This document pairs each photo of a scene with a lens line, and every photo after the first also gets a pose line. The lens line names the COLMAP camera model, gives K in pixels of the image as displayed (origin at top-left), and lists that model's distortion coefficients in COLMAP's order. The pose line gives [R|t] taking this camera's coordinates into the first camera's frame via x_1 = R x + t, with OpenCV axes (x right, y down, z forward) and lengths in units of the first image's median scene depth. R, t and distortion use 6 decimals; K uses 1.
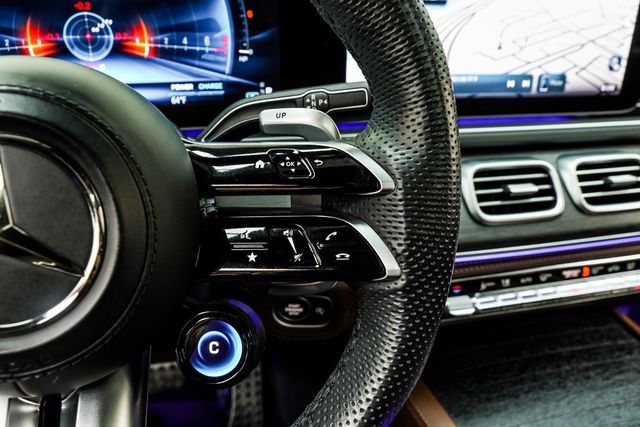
lens RADIAL K [[522.0, 0, 318.8], [0, 522.0, 210.9], [0, 0, 1]] dist [-0.086917, 0.067875]
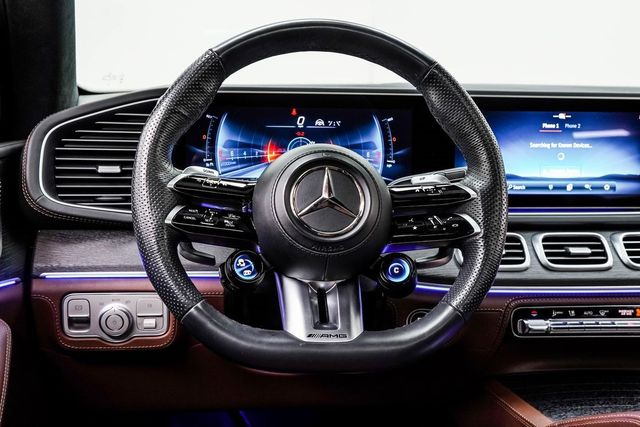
lens RADIAL K [[736.7, 0, 317.3], [0, 736.7, 220.7], [0, 0, 1]] dist [0.080727, 0.000000]
pose [[0.992520, 0.000686, -0.122082, -0.092163], [-0.037520, 0.953304, -0.299673, 0.609669], [0.116176, 0.302012, 0.946199, -1.238708]]
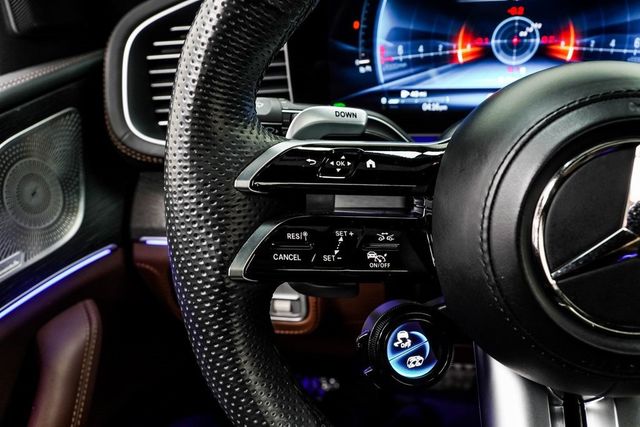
lens RADIAL K [[522.0, 0, 319.1], [0, 522.0, 226.7], [0, 0, 1]] dist [-0.086917, 0.067875]
pose [[0.915773, 0.095147, -0.390266, -0.366807], [-0.088582, 0.995460, 0.034834, 0.030327], [0.391809, 0.002670, 0.920043, -0.099948]]
